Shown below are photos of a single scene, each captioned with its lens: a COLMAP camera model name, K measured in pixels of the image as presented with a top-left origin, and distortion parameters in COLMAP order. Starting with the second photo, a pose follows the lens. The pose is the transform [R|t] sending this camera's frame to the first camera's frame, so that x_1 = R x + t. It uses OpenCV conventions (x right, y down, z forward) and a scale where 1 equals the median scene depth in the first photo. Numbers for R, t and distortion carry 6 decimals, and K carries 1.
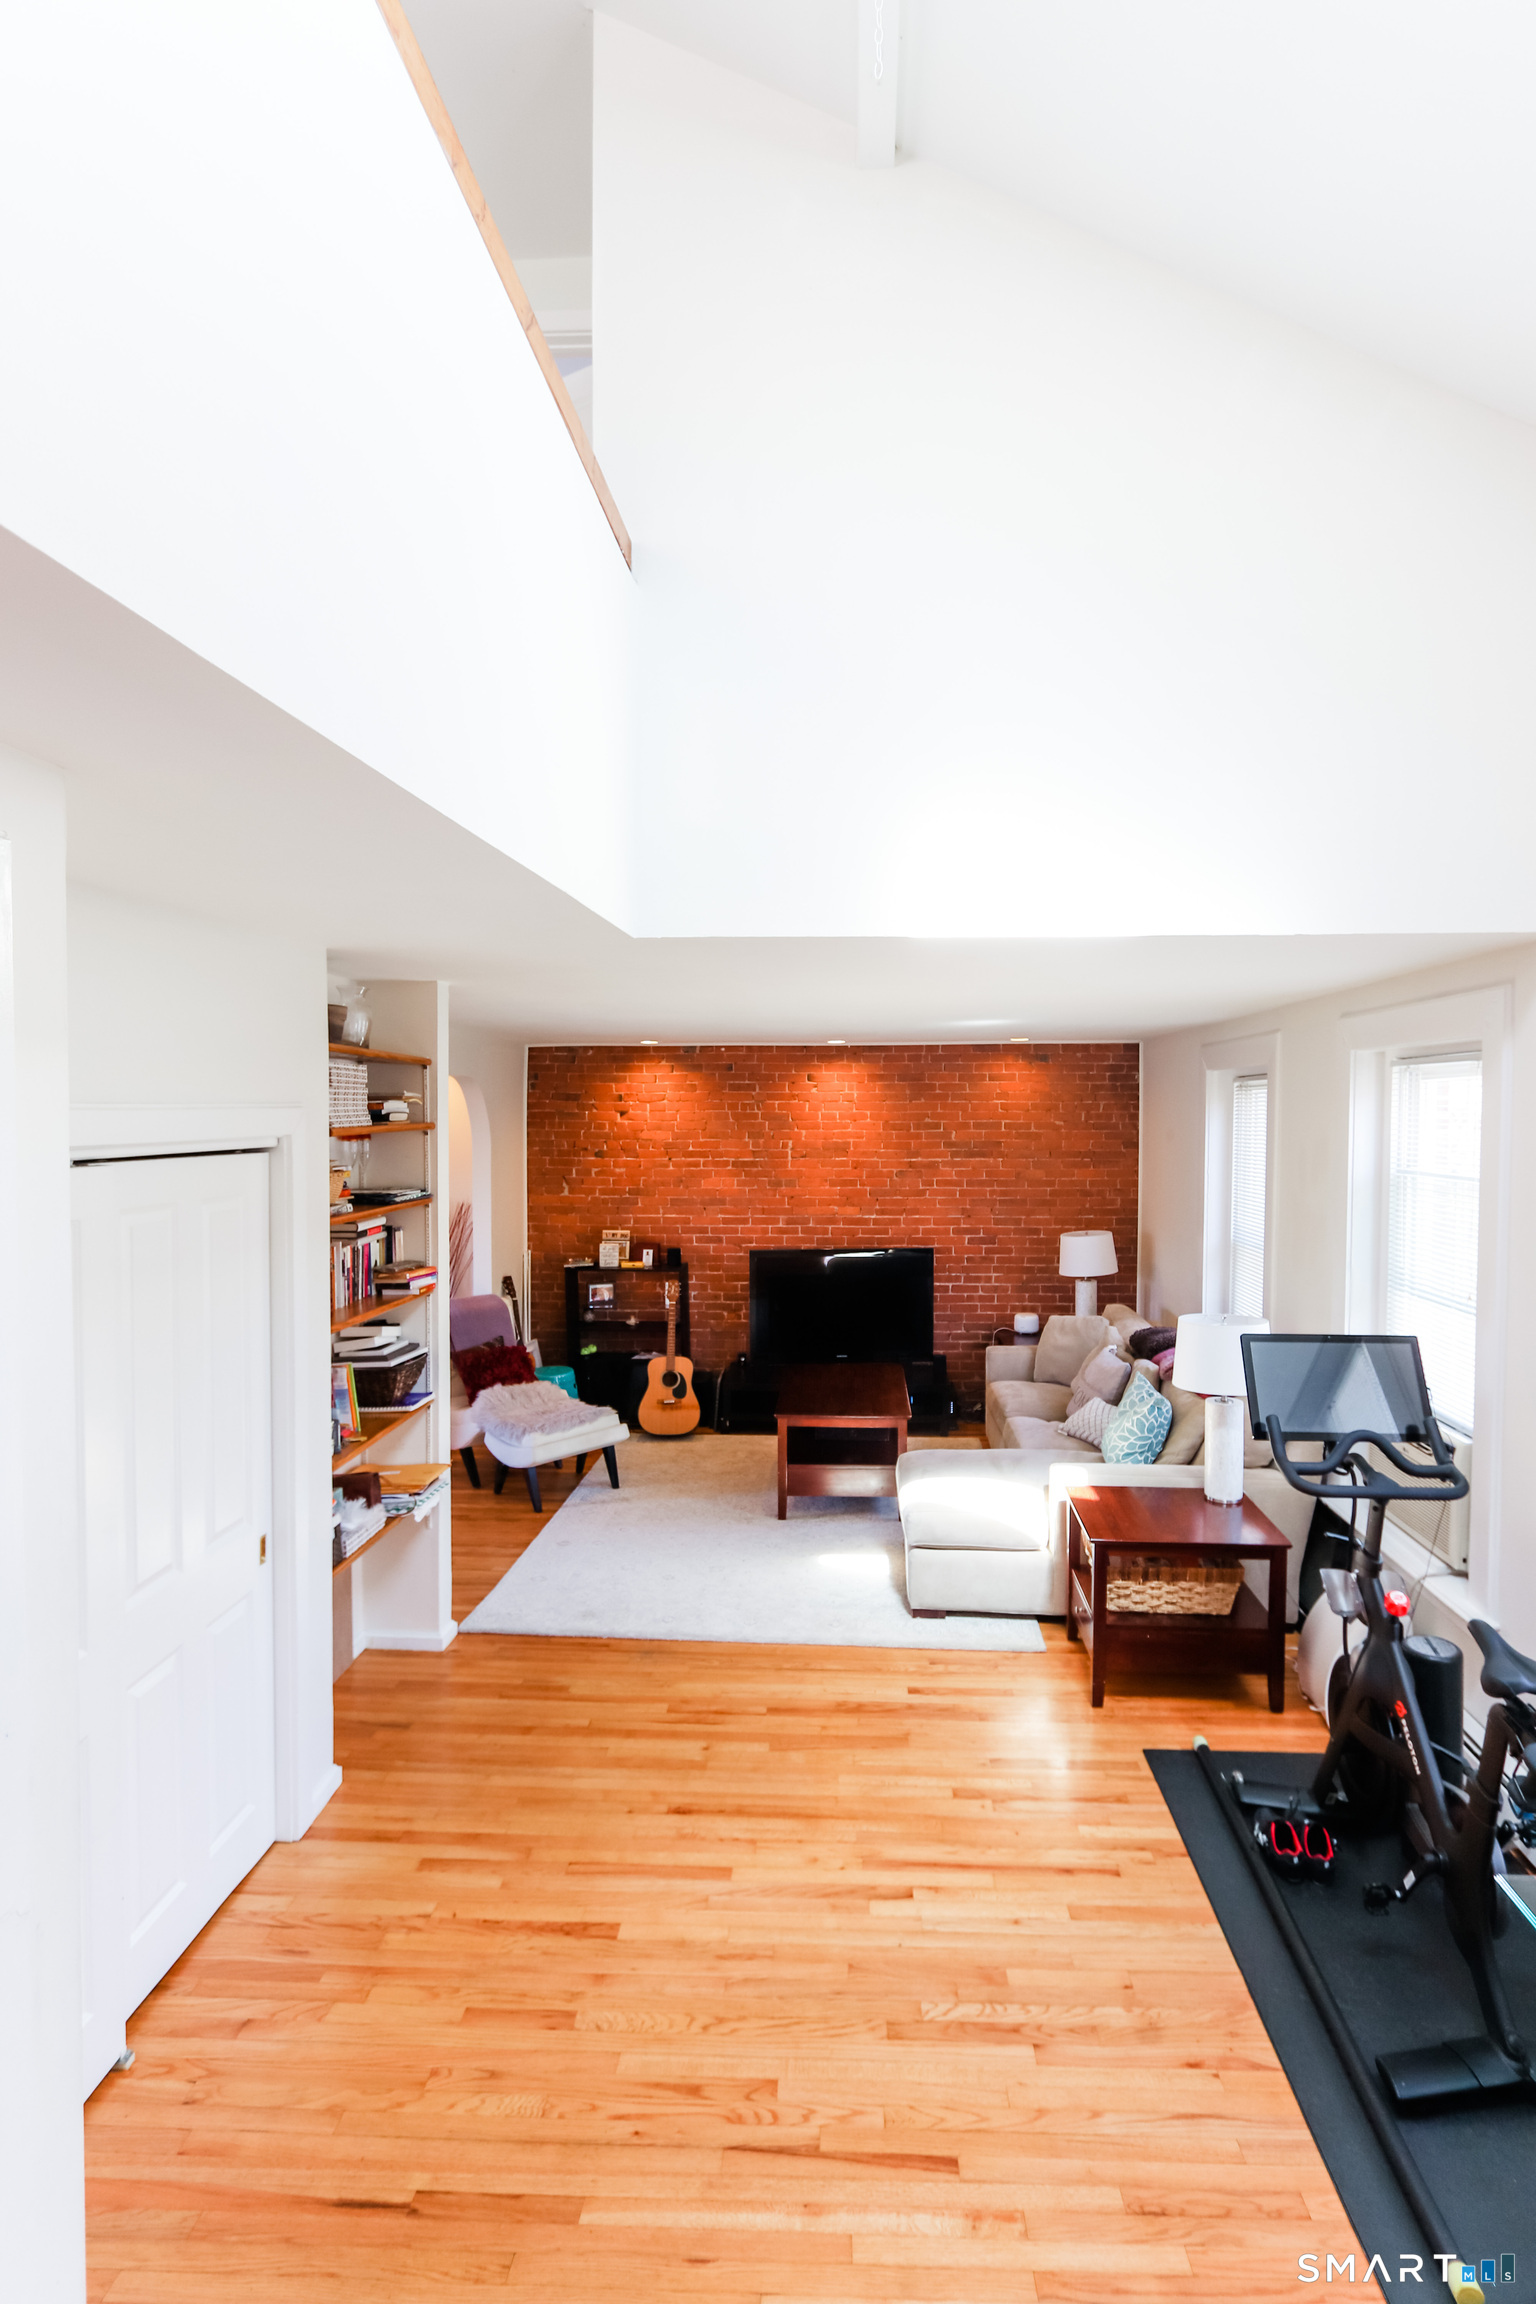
lens RADIAL K [[1156.6, 0, 802.7], [0, 1156.6, 1149.9], [0, 0, 1]] dist [-0.004033, 0.000743]
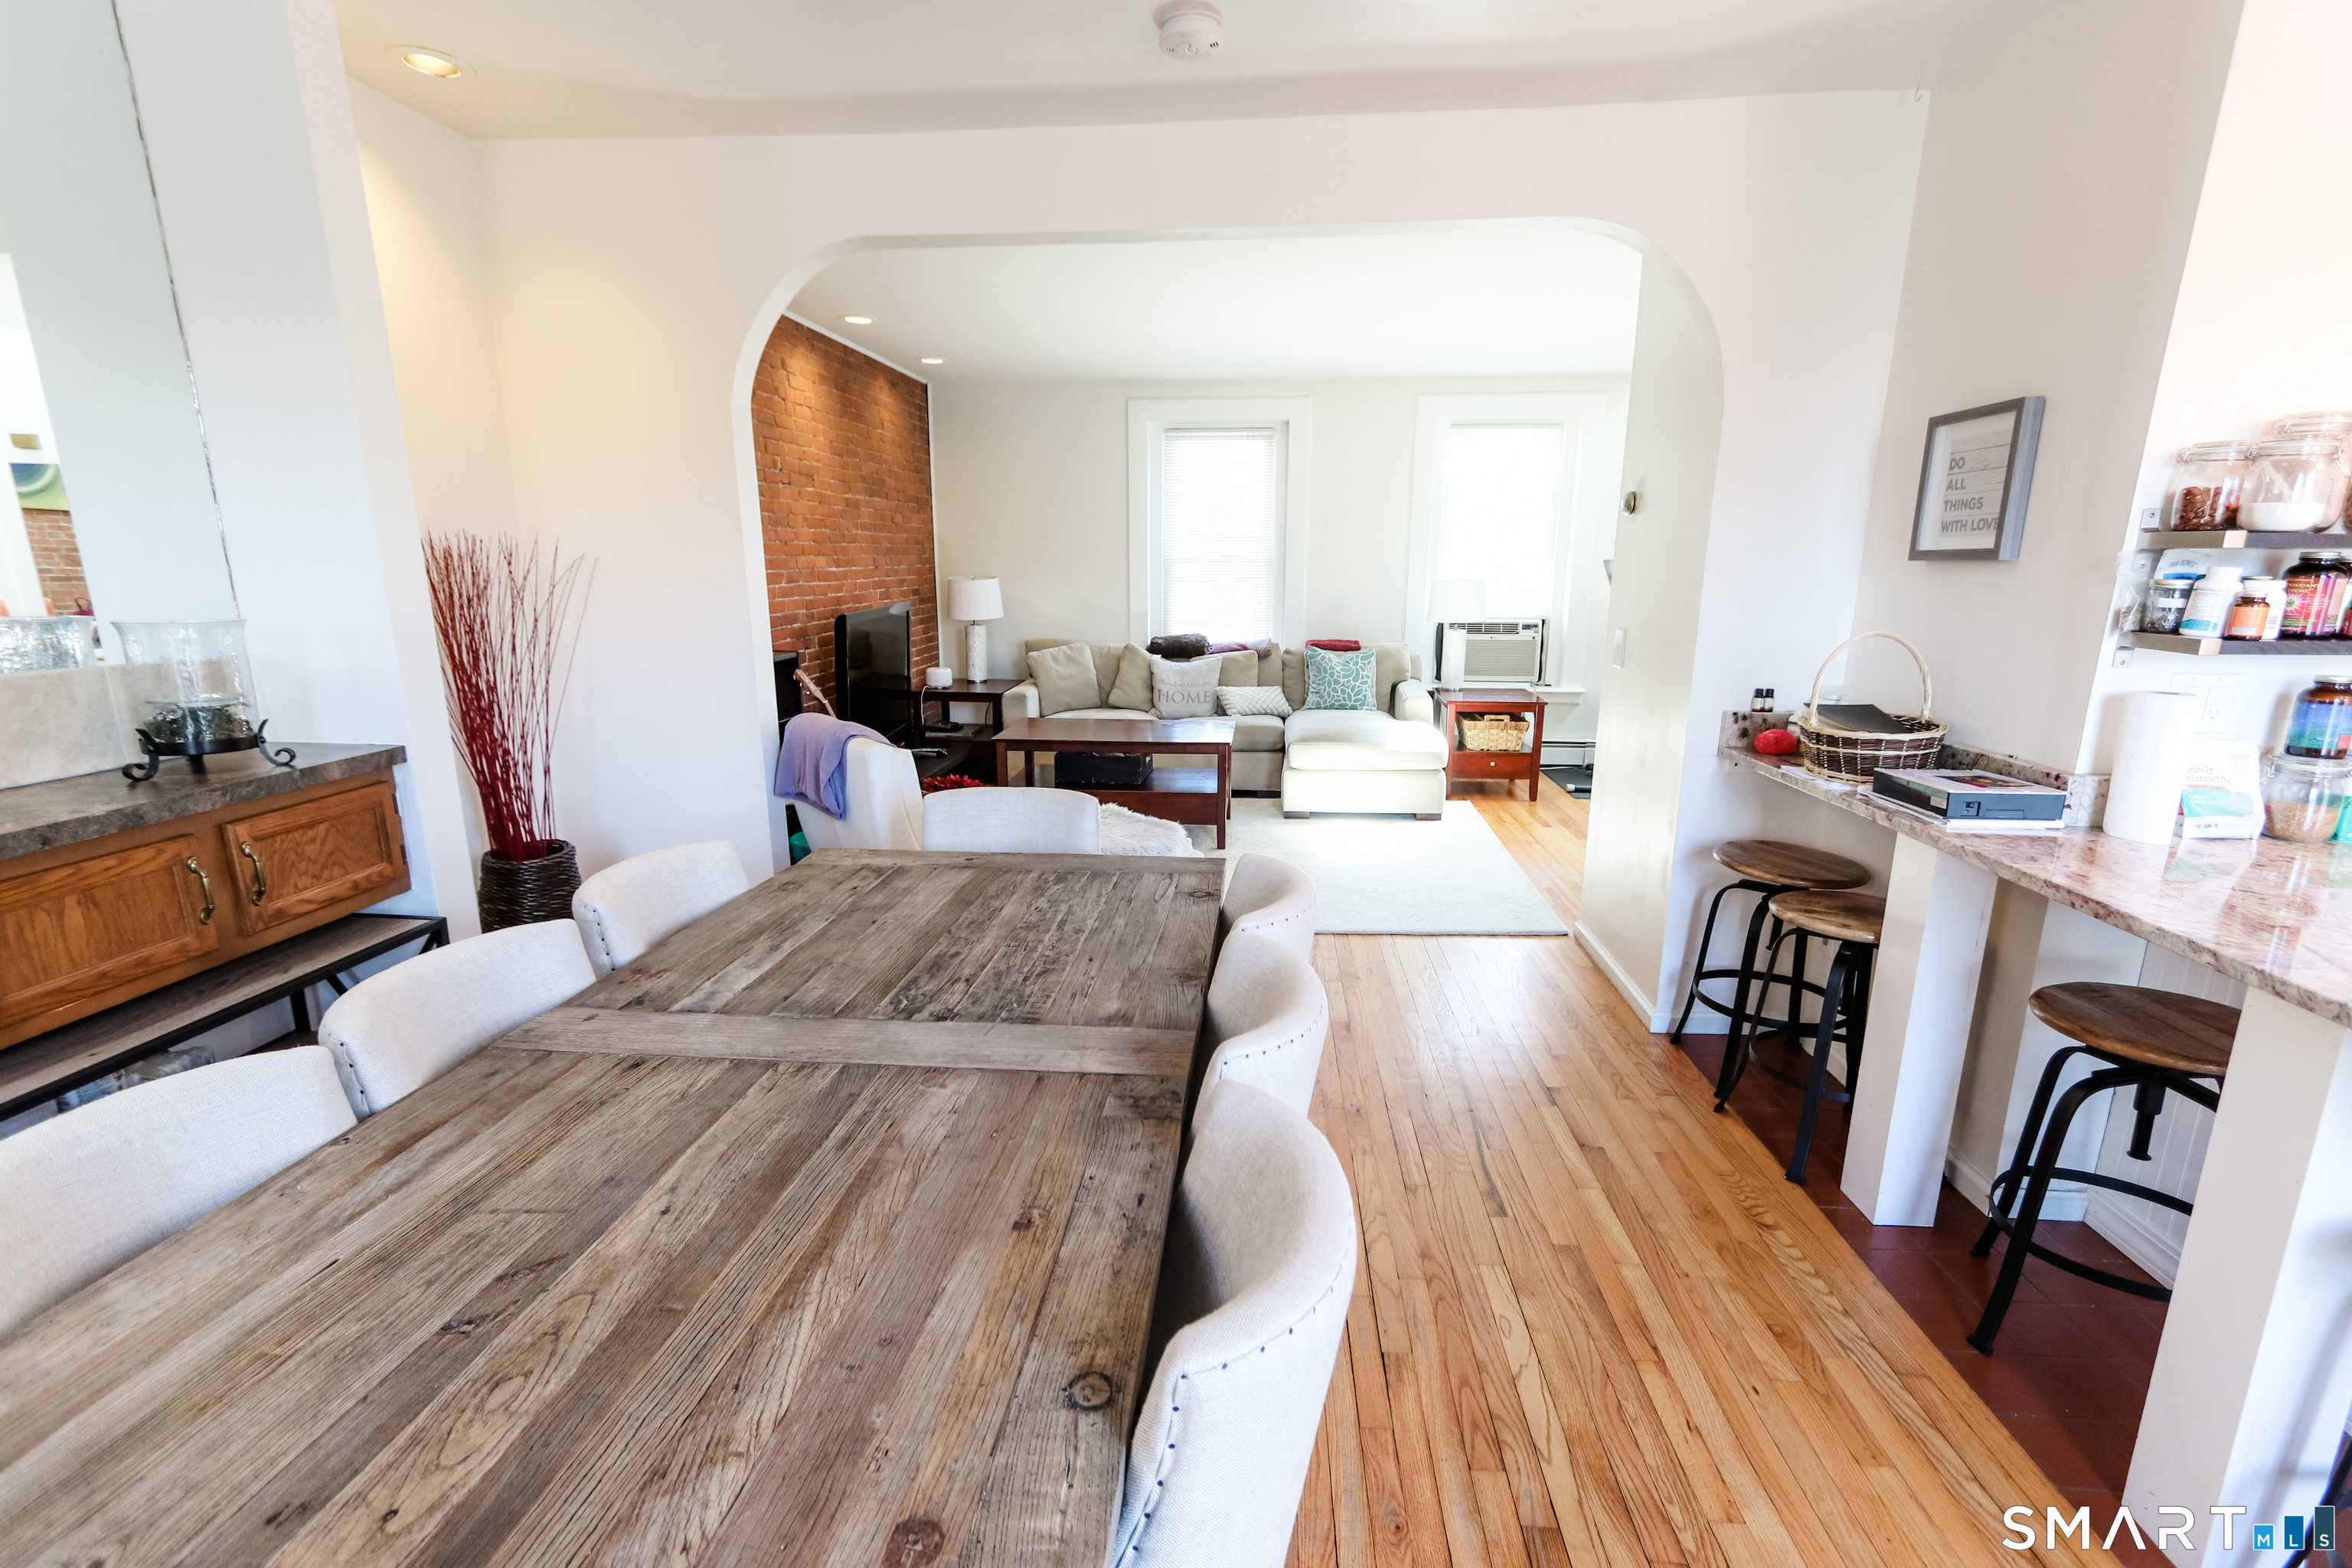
lens RADIAL K [[1069.8, 0, 1185.9], [0, 1069.8, 813.4], [0, 0, 1]] dist [0.001147, 0.001600]
pose [[0.031211, -0.235416, 0.971393, -0.745917], [0.030328, 0.971642, 0.234502, 0.061801], [-0.999053, 0.022141, 0.037465, 0.824770]]
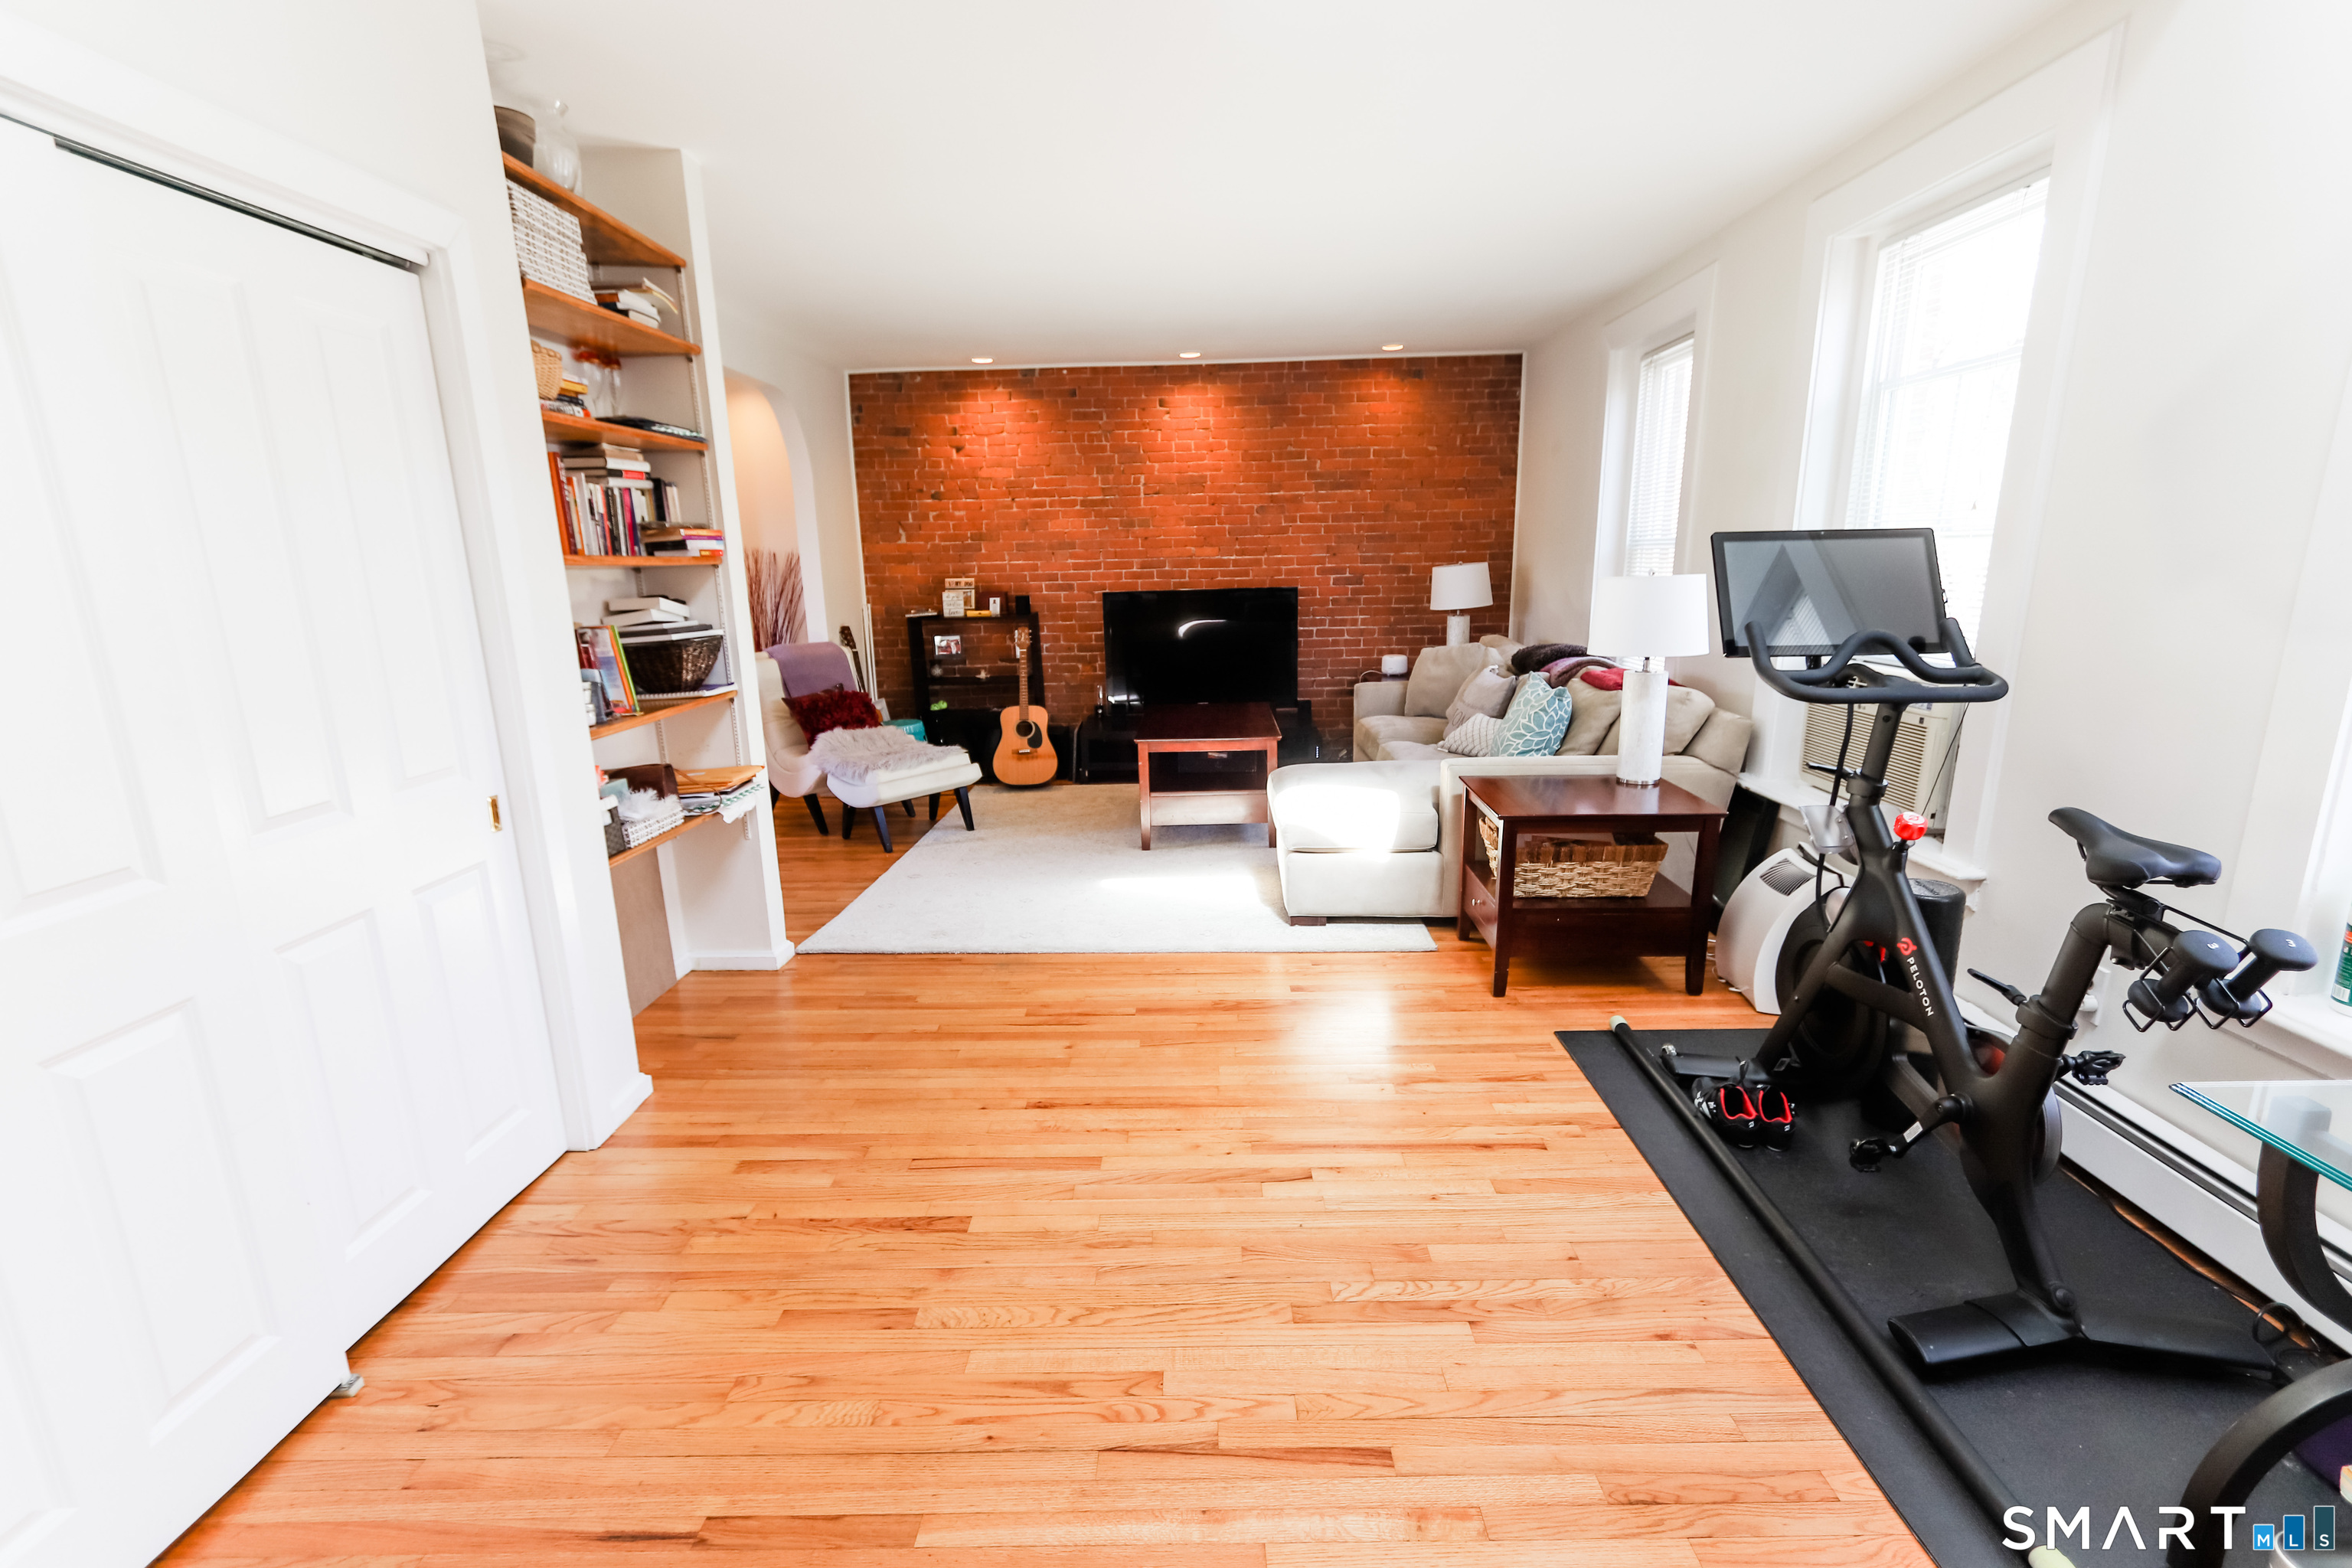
lens RADIAL K [[1074.4, 0, 1186.0], [0, 1074.4, 810.4], [0, 0, 1]] dist [-0.001808, 0.004994]
pose [[0.999319, -0.028292, 0.023676, -0.004254], [0.022948, 0.979213, 0.201531, 0.091311], [-0.028885, -0.200851, 0.979196, 0.115870]]
